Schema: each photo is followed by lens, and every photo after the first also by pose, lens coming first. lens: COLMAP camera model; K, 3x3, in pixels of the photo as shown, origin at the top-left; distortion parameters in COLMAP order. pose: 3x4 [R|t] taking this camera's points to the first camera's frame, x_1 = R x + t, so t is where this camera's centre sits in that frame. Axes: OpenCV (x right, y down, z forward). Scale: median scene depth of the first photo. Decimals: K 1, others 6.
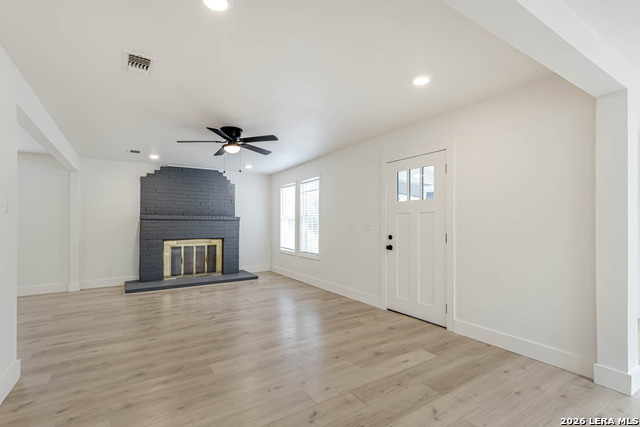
lens RADIAL K [[294.9, 0, 319.1], [0, 294.9, 219.6], [0, 0, 1]] dist [0.010025, -0.000210]
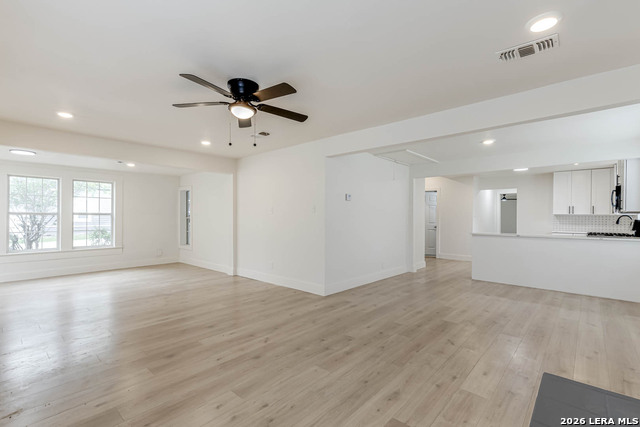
lens RADIAL K [[294.9, 0, 319.0], [0, 294.9, 218.9], [0, 0, 1]] dist [0.010025, -0.000210]
pose [[-0.968764, 0.004254, -0.247950, -0.234529], [0.005628, 0.999972, -0.004834, 0.014887], [0.247922, -0.006078, -0.968761, 1.369323]]
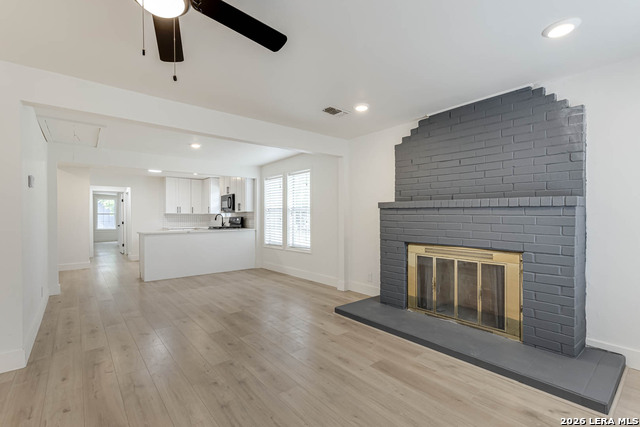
lens RADIAL K [[294.9, 0, 318.8], [0, 294.9, 215.9], [0, 0, 1]] dist [0.010025, -0.000210]
pose [[0.107850, 0.004500, -0.994157, 0.057232], [0.016151, 0.999850, 0.006278, 0.009647], [0.994036, -0.016734, 0.107761, 0.907940]]
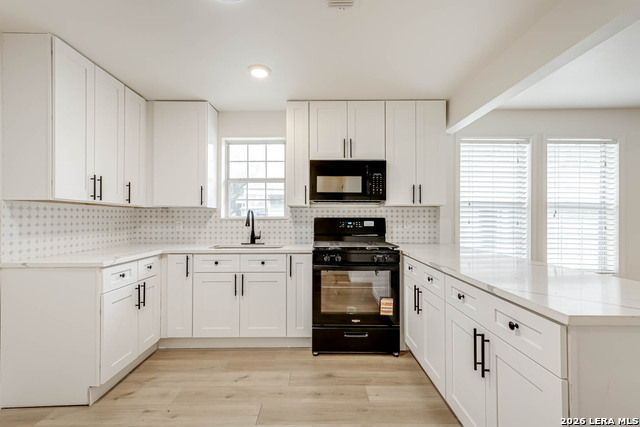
lens RADIAL K [[294.9, 0, 321.8], [0, 294.9, 217.2], [0, 0, 1]] dist [0.010025, -0.000210]
pose [[0.839829, 0.007070, -0.542805, -1.252153], [-0.003000, 0.999960, 0.008382, 0.011215], [0.542843, -0.005411, 0.839817, 0.071354]]
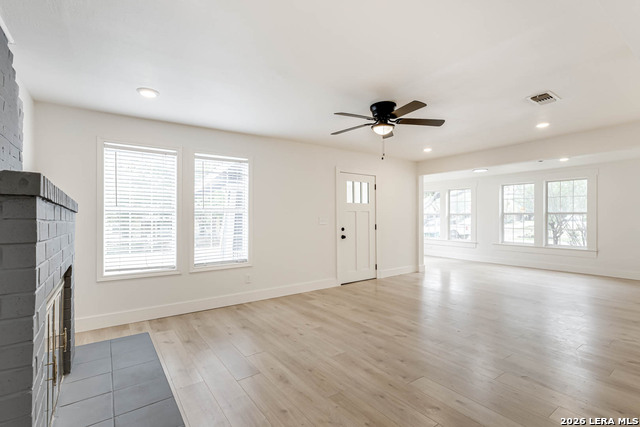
lens RADIAL K [[294.9, 0, 318.8], [0, 294.9, 214.8], [0, 0, 1]] dist [0.010025, -0.000210]
pose [[-0.040507, 0.011734, 0.999110, -0.891843], [-0.006370, 0.999908, -0.012002, 0.009706], [-0.999159, -0.006851, -0.040429, 0.965479]]
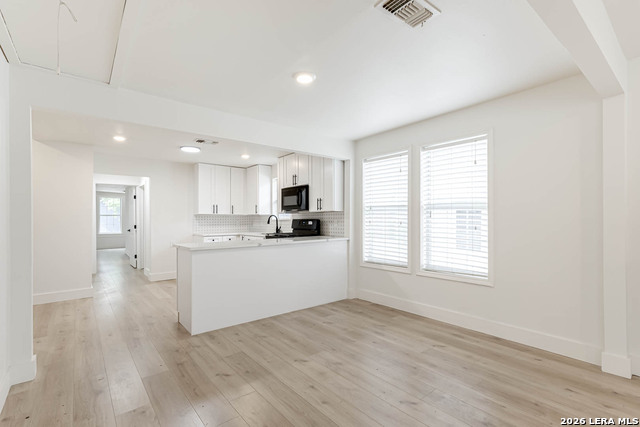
lens RADIAL K [[294.9, 0, 318.2], [0, 294.9, 216.6], [0, 0, 1]] dist [0.010025, -0.000210]
pose [[0.106885, 0.001517, -0.994270, -0.475801], [0.015837, 0.999869, 0.003228, 0.005618], [0.994145, -0.016092, 0.106847, 0.572557]]
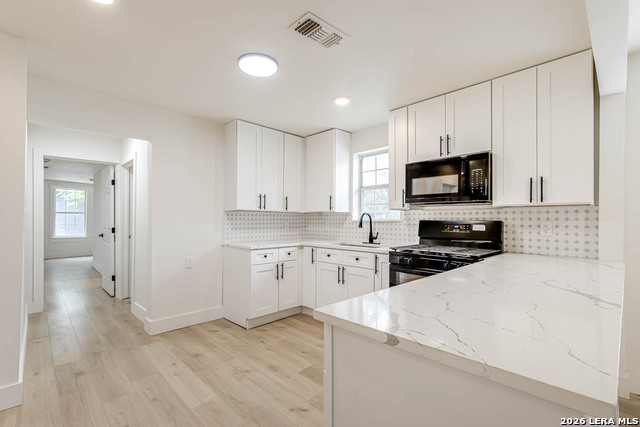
lens RADIAL K [[294.9, 0, 317.8], [0, 294.9, 217.2], [0, 0, 1]] dist [0.010025, -0.000210]
pose [[0.189294, 0.000836, -0.981920, -1.034249], [0.003725, 0.999992, 0.001569, 0.009044], [0.981913, -0.003955, 0.189289, 0.263988]]
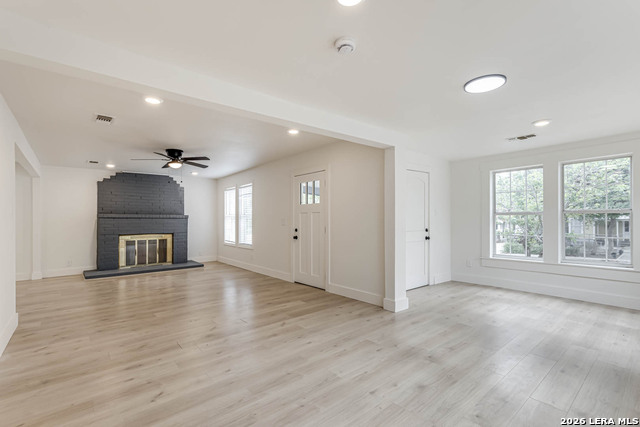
lens RADIAL K [[294.9, 0, 322.1], [0, 294.9, 216.1], [0, 0, 1]] dist [0.010025, -0.000210]
pose [[0.992260, -0.003240, 0.124135, 0.158141], [0.003410, 0.999994, -0.001162, -0.003492], [-0.124130, 0.001576, 0.992265, -0.328643]]
